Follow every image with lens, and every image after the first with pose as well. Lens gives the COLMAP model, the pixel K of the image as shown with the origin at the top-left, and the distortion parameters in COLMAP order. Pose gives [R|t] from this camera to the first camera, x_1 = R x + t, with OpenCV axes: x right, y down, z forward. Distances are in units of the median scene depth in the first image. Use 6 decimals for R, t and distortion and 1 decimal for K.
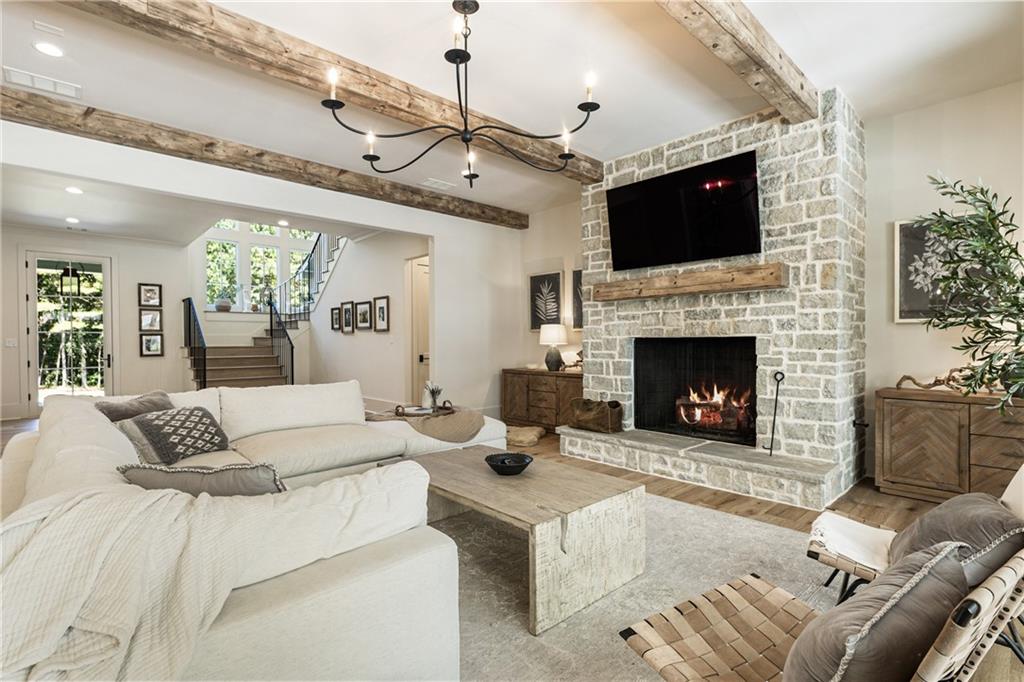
lens RADIAL K [[482.1, 0, 511.4], [0, 482.1, 346.6], [0, 0, 1]] dist [0.000400, -0.000864]
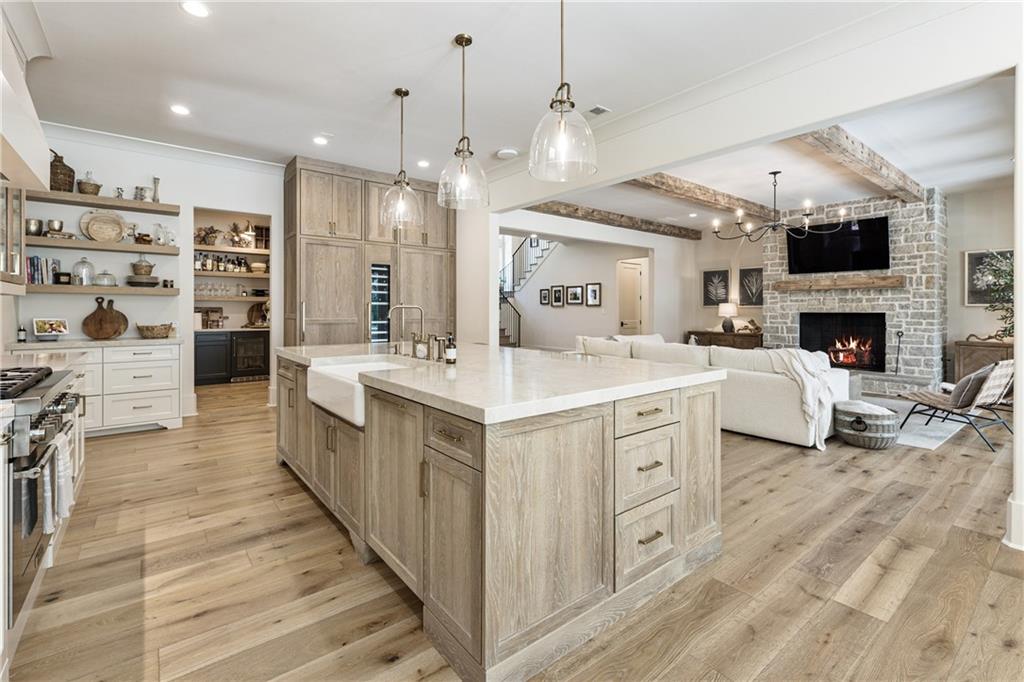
lens RADIAL K [[459.5, 0, 512.9], [0, 459.5, 312.9], [0, 0, 1]] dist [0.002802, -0.000254]
pose [[0.996975, 0.008135, -0.077292, -0.699322], [-0.008742, 0.999934, -0.007518, 0.005302], [0.077226, 0.008171, 0.996980, -0.786228]]
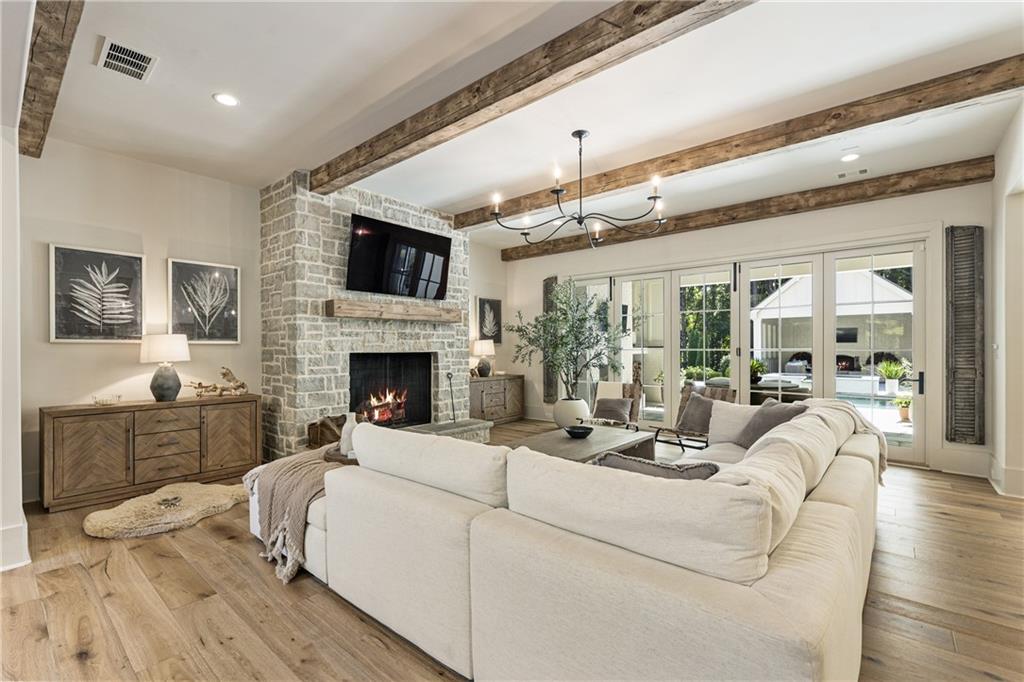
lens RADIAL K [[459.5, 0, 516.1], [0, 459.5, 345.2], [0, 0, 1]] dist [0.002802, -0.000254]
pose [[-0.116542, 0.014309, 0.993083, -0.881413], [0.016966, 0.999779, -0.012414, -0.017946], [-0.993041, 0.015402, -0.116759, 0.801793]]
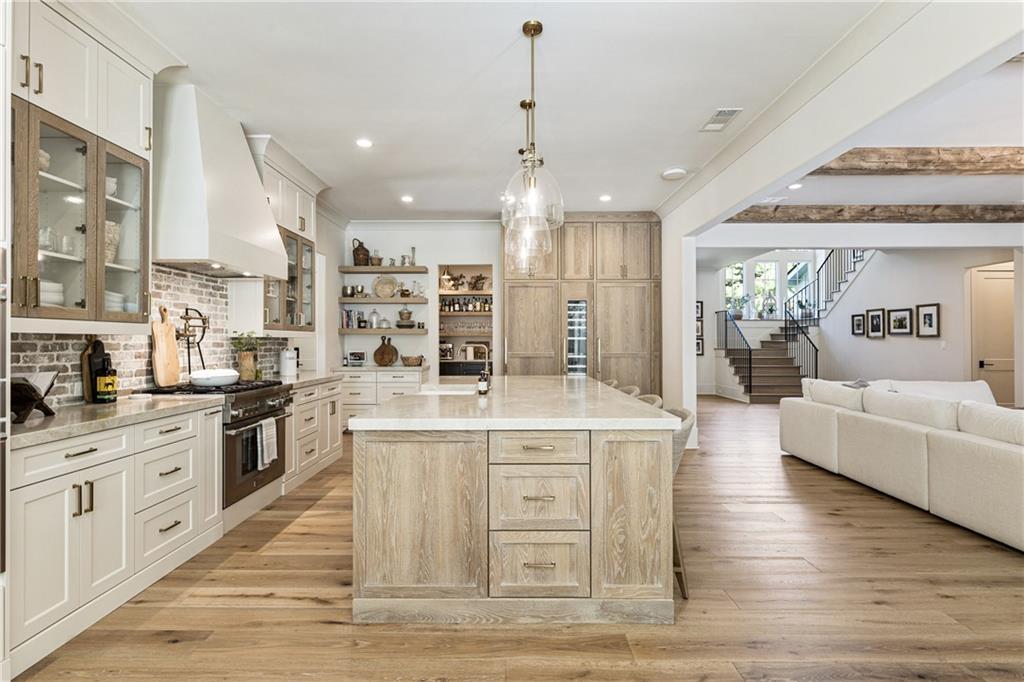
lens RADIAL K [[514.4, 0, 510.4], [0, 514.4, 338.3], [0, 0, 1]] dist [-0.002299, 0.001955]
pose [[0.726612, 0.000815, -0.687047, -0.274924], [-0.011939, 0.999863, -0.011441, -0.009383], [0.686944, 0.016516, 0.726522, -0.743945]]
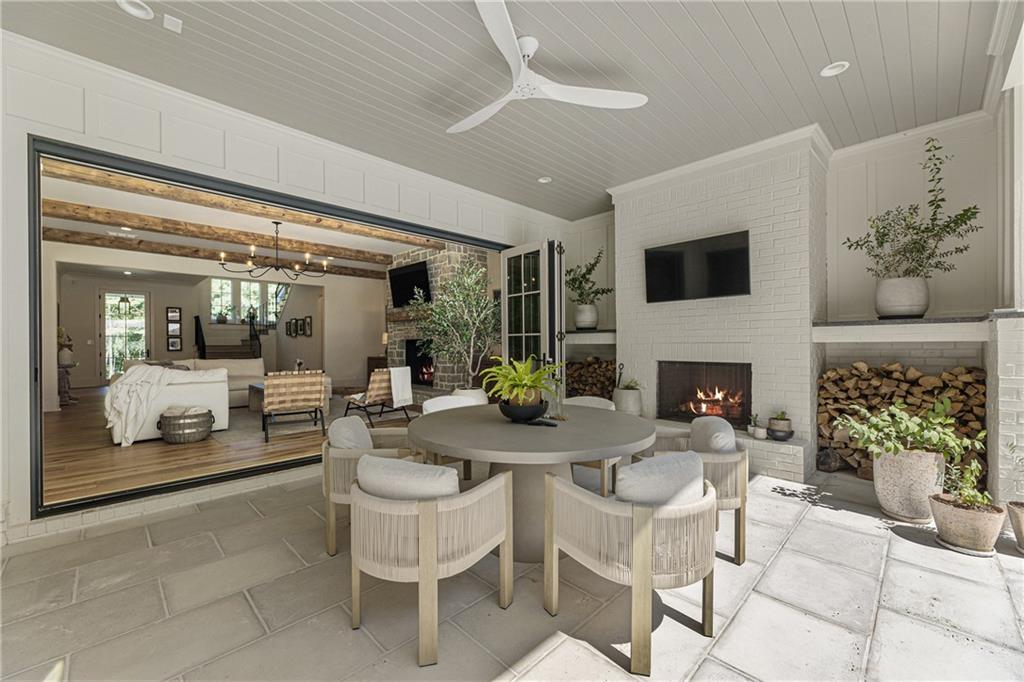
lens RADIAL K [[412.0, 0, 510.7], [0, 412.0, 344.2], [0, 0, 1]] dist [0.000156, 0.000278]
pose [[0.999653, 0.002494, 0.026210, 0.721648], [-0.002150, 0.999911, -0.013157, 0.026502], [-0.026241, 0.013096, 0.999570, -0.864633]]
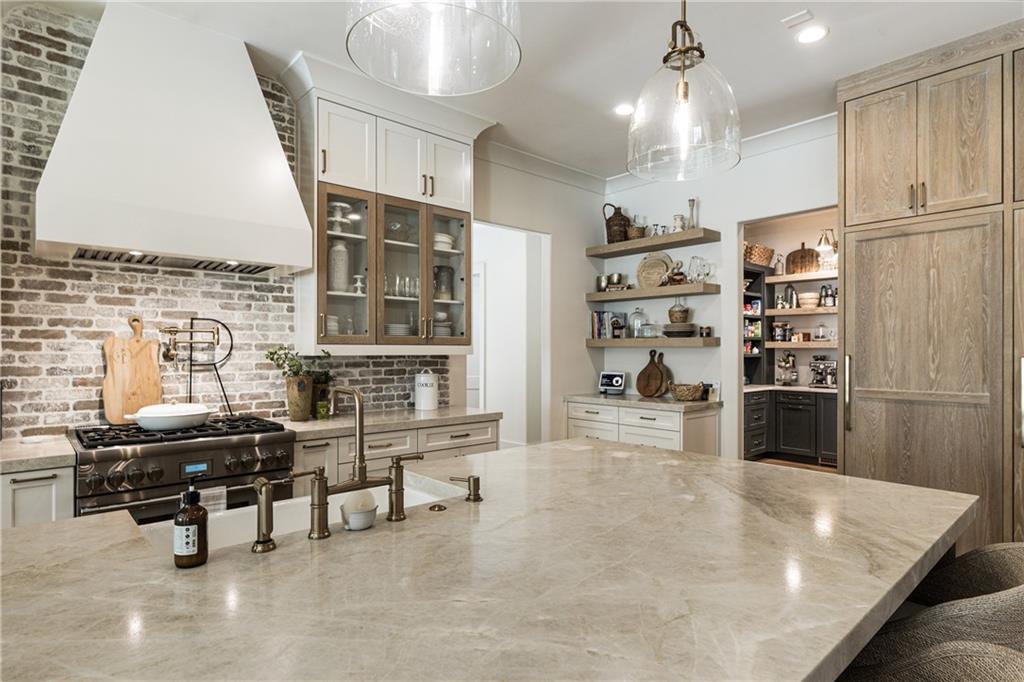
lens RADIAL K [[551.3, 0, 512.9], [0, 551.3, 346.3], [0, 0, 1]] dist [-0.001896, -0.000341]
pose [[-0.022244, -0.002080, -0.999750, -0.583720], [-0.013734, 0.999904, -0.001775, -0.031767], [0.999658, 0.013691, -0.022271, -0.079896]]
